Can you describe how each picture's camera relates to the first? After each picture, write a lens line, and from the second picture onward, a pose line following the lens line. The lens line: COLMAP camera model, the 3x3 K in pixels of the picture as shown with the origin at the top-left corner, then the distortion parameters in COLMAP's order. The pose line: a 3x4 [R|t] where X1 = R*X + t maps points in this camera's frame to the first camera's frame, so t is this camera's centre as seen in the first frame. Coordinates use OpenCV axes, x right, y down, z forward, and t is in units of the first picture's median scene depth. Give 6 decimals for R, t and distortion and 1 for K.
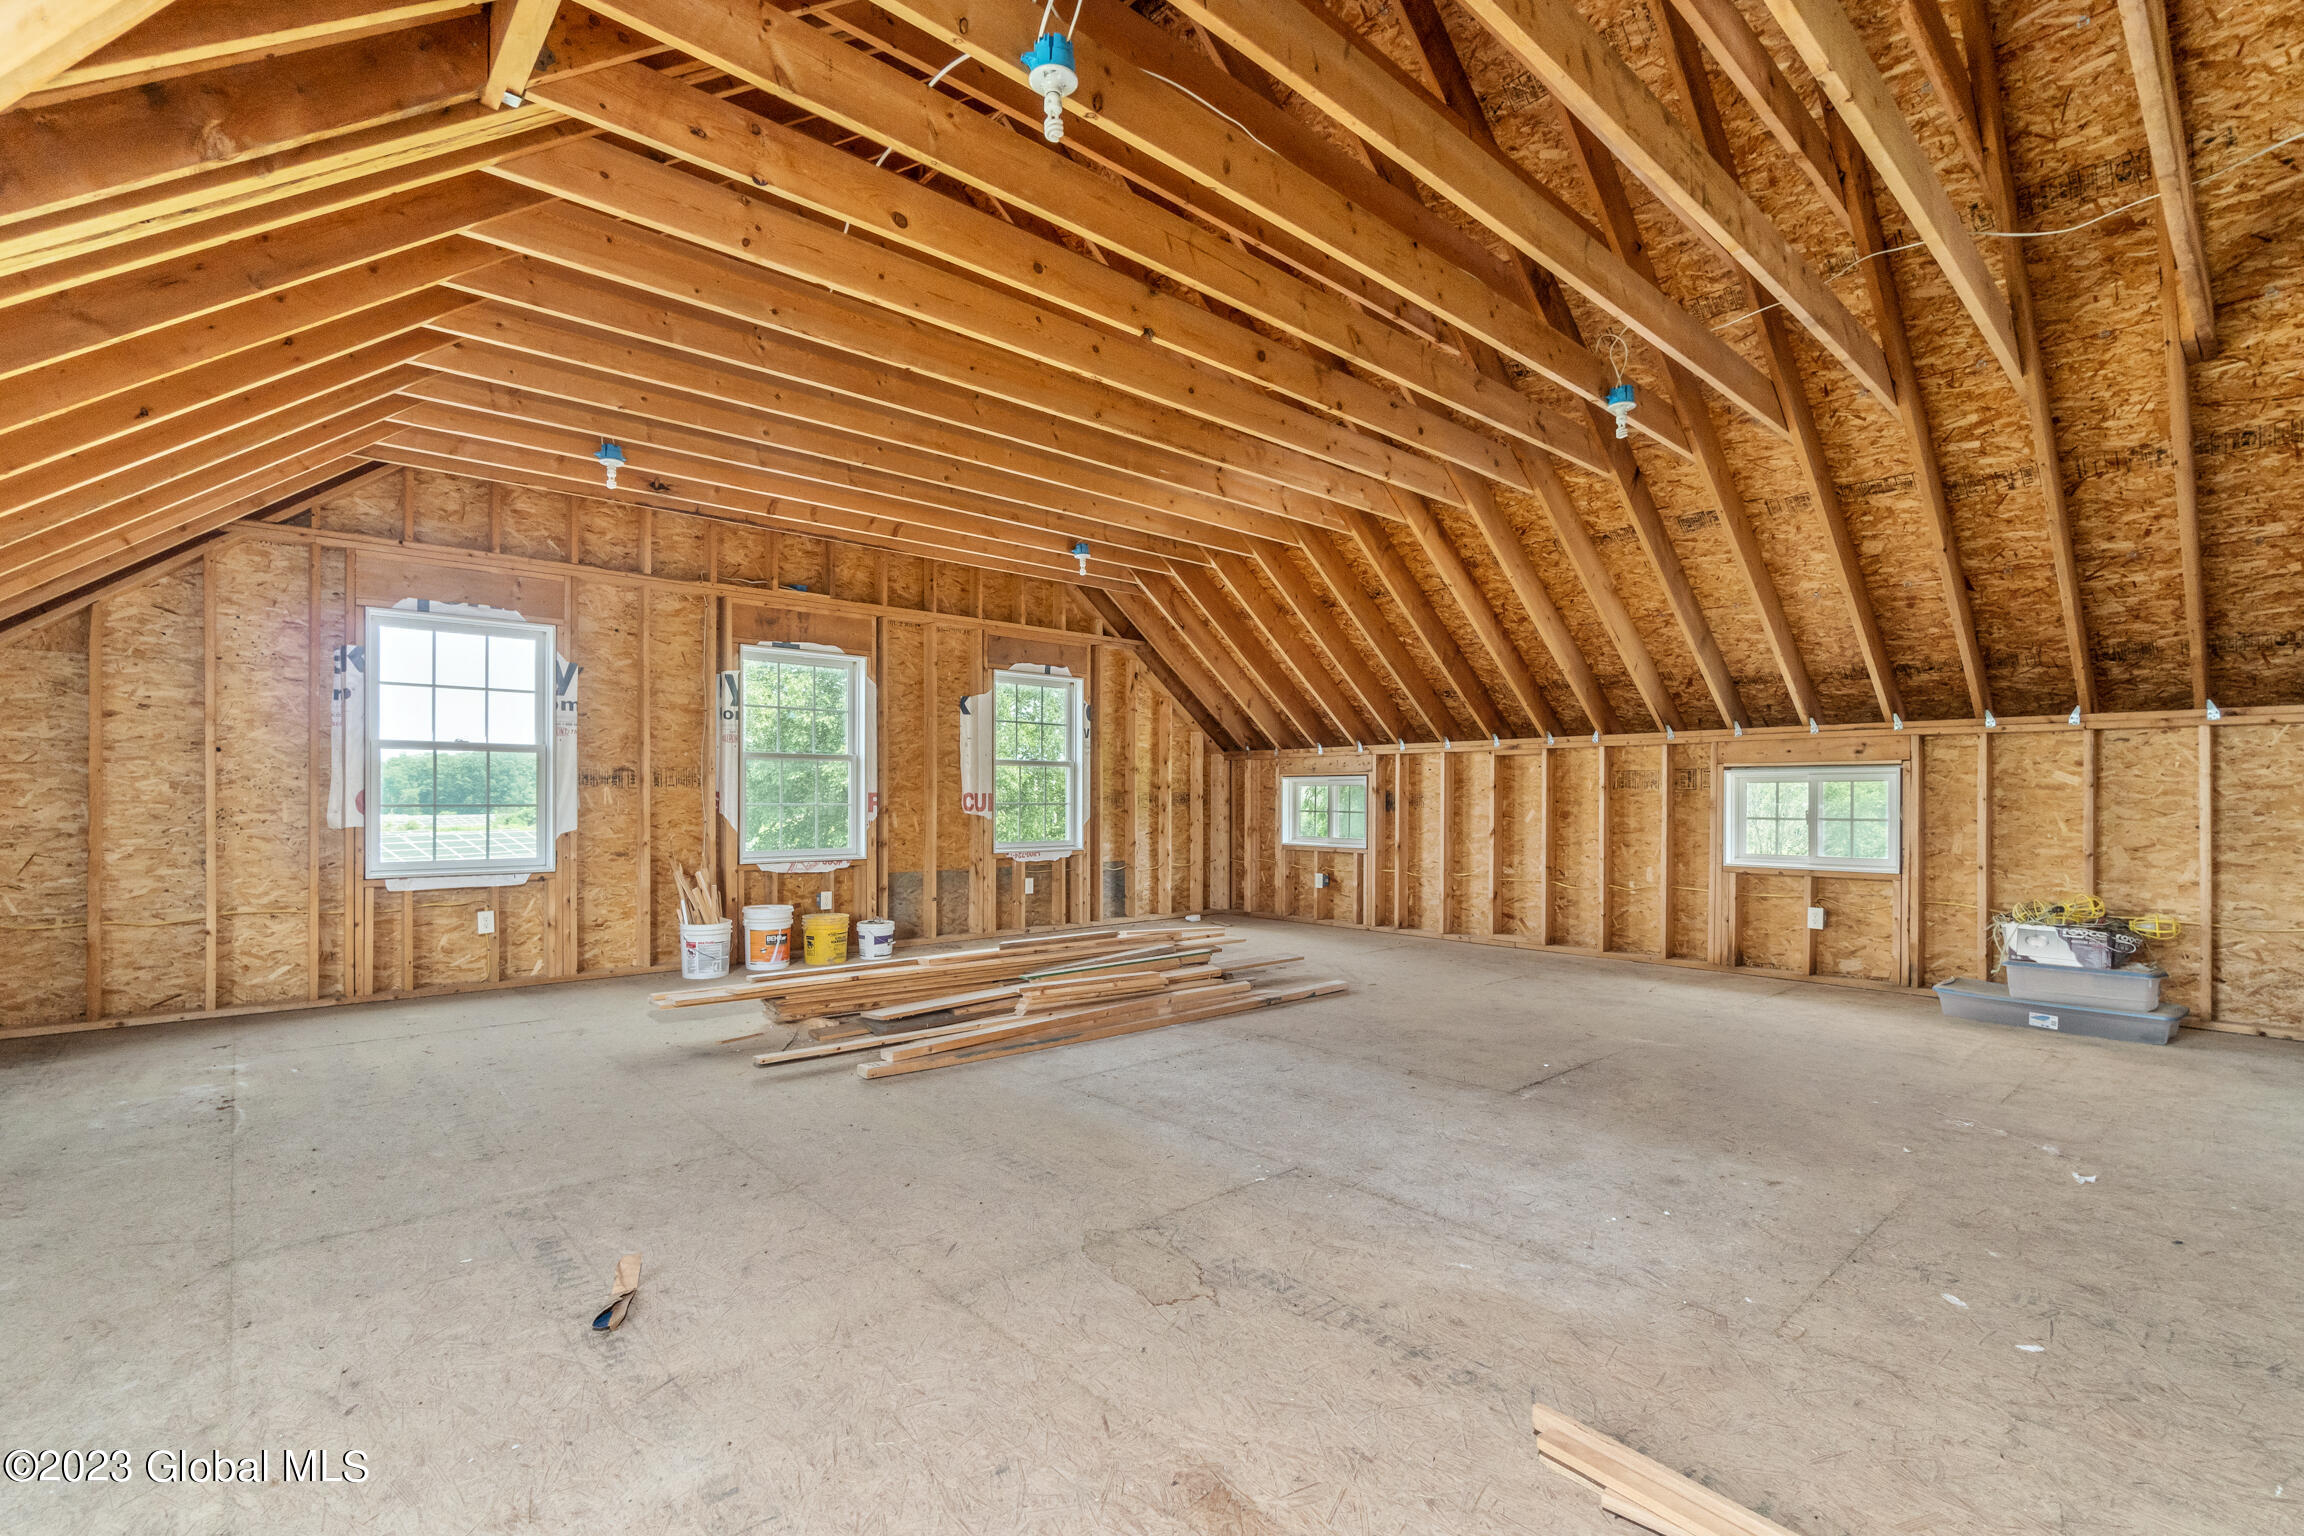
lens RADIAL K [[1008.4, 0, 1152.3], [0, 1008.4, 809.4], [0, 0, 1]] dist [-0.006631, -0.000091]
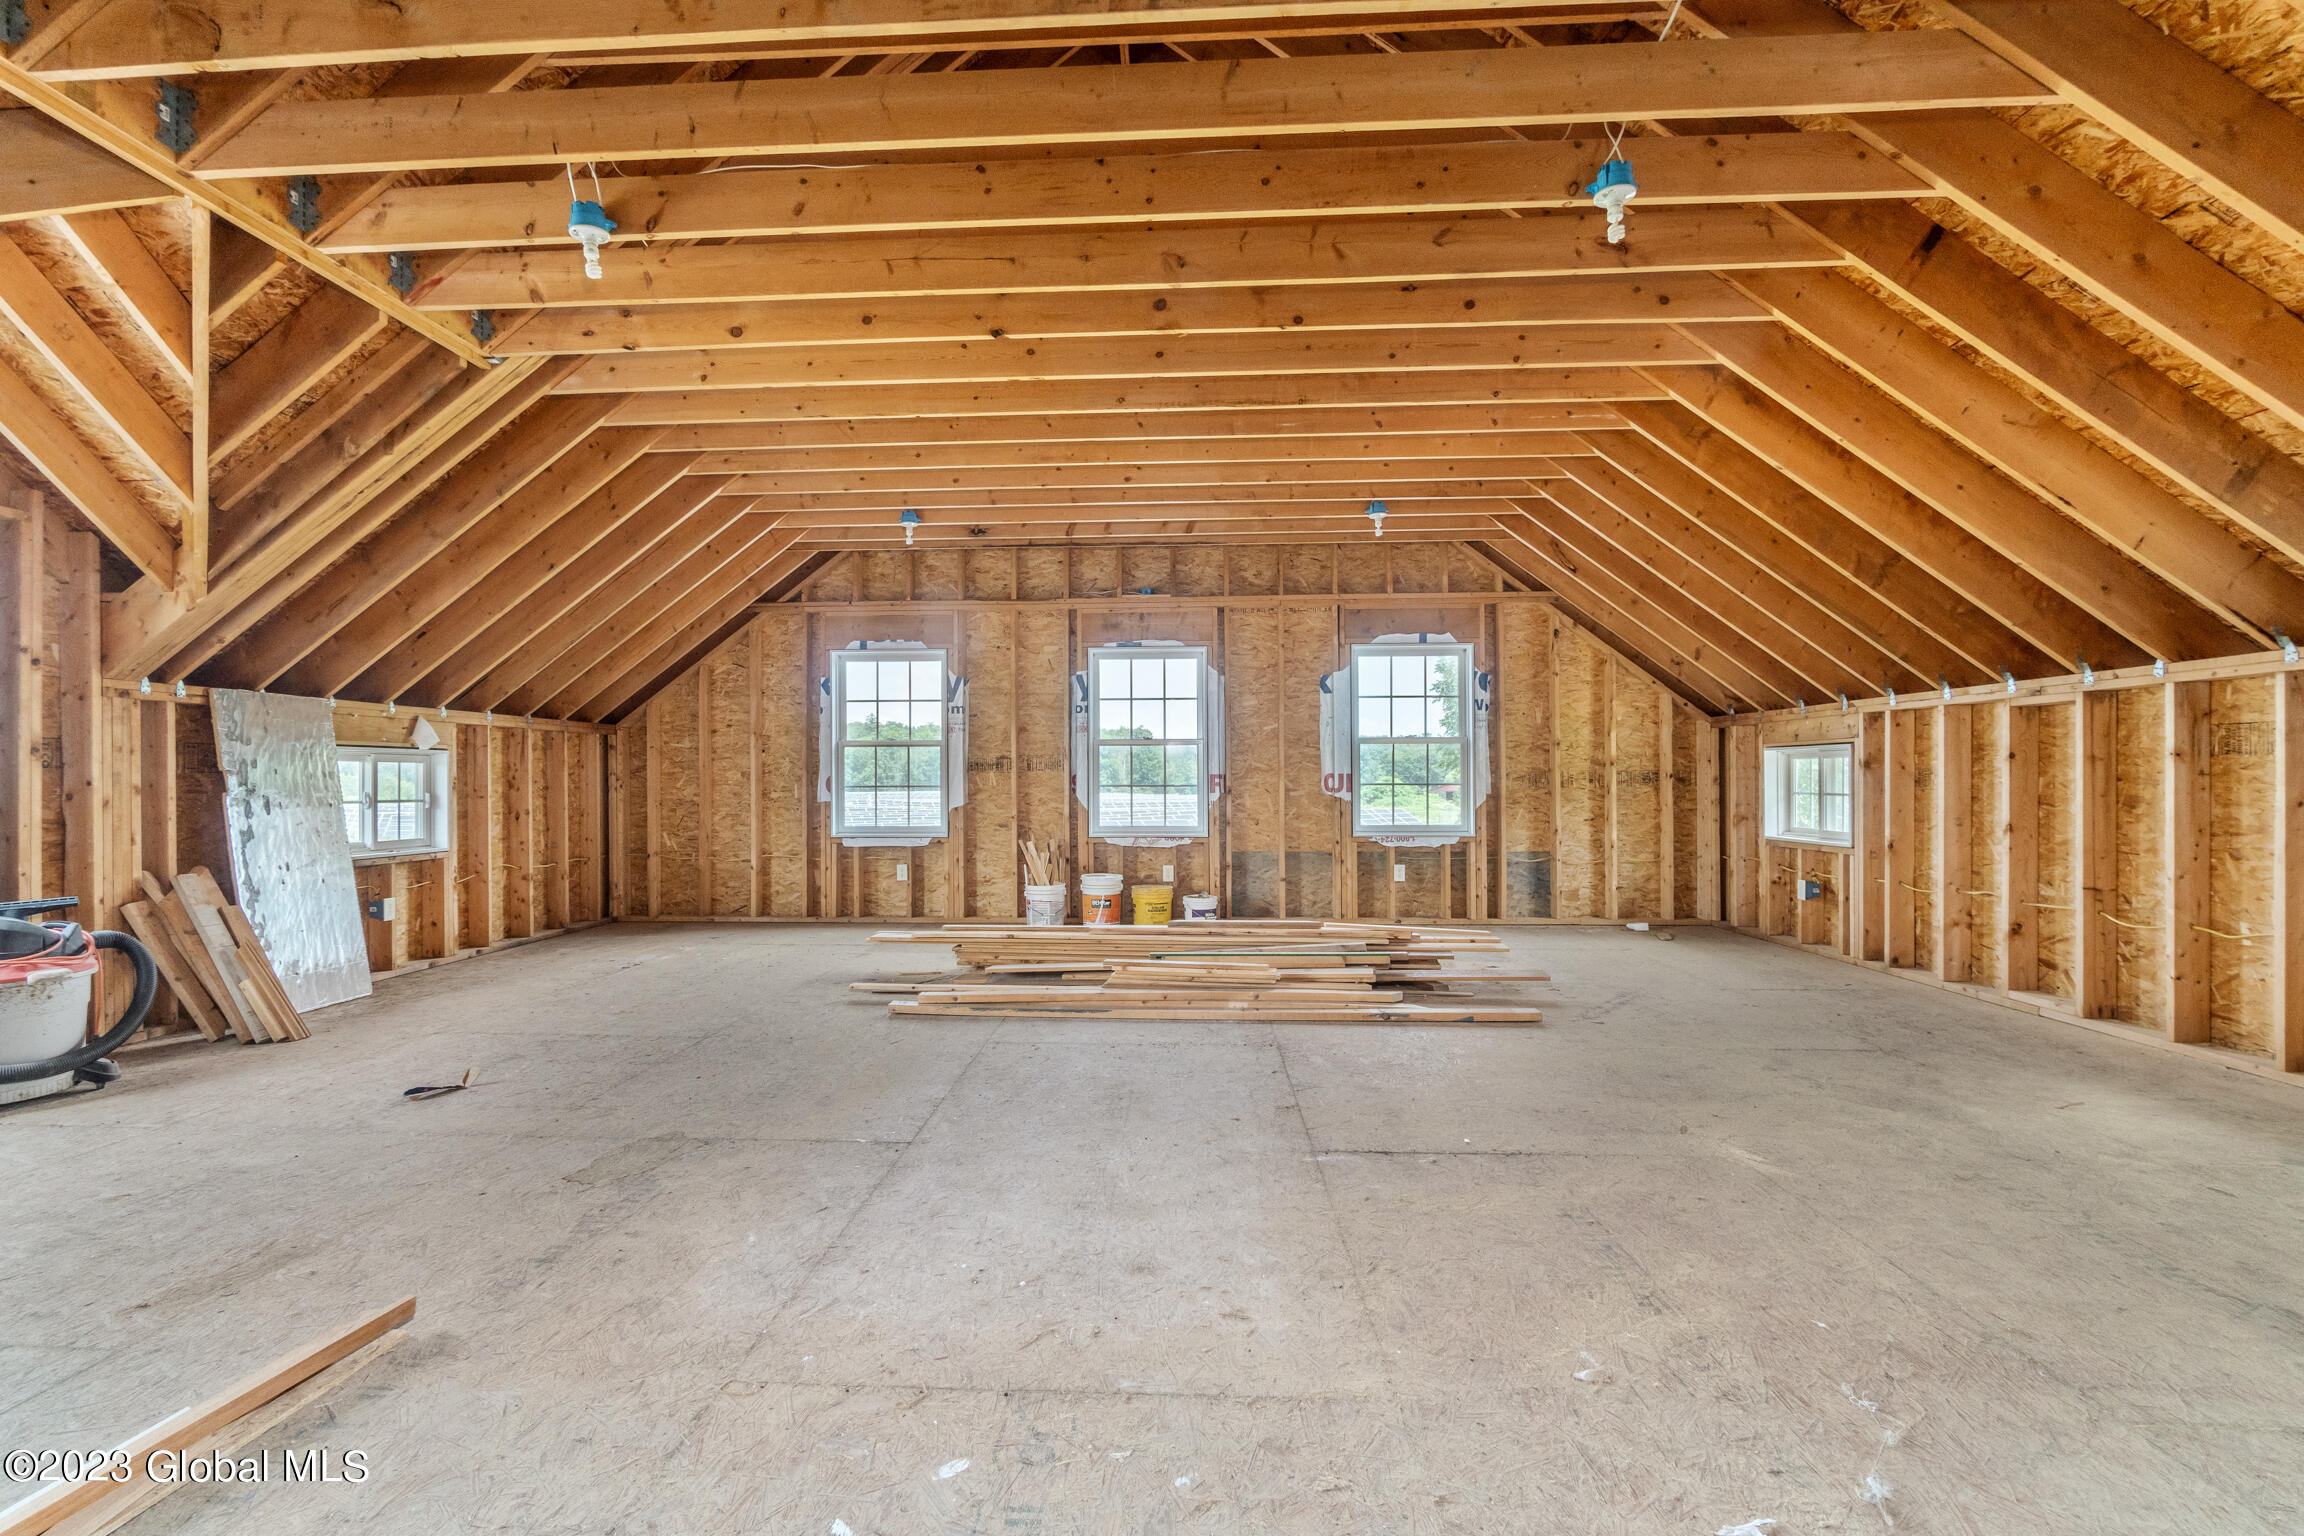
lens RADIAL K [[1027.7, 0, 1116.0], [0, 1027.7, 789.0], [0, 0, 1]] dist [-0.002533, -0.000070]
pose [[0.718135, 0.001072, -0.695903, 0.426819], [-0.001740, 0.999998, -0.000255, -0.000890], [0.695902, 0.001393, 0.718135, 0.166818]]
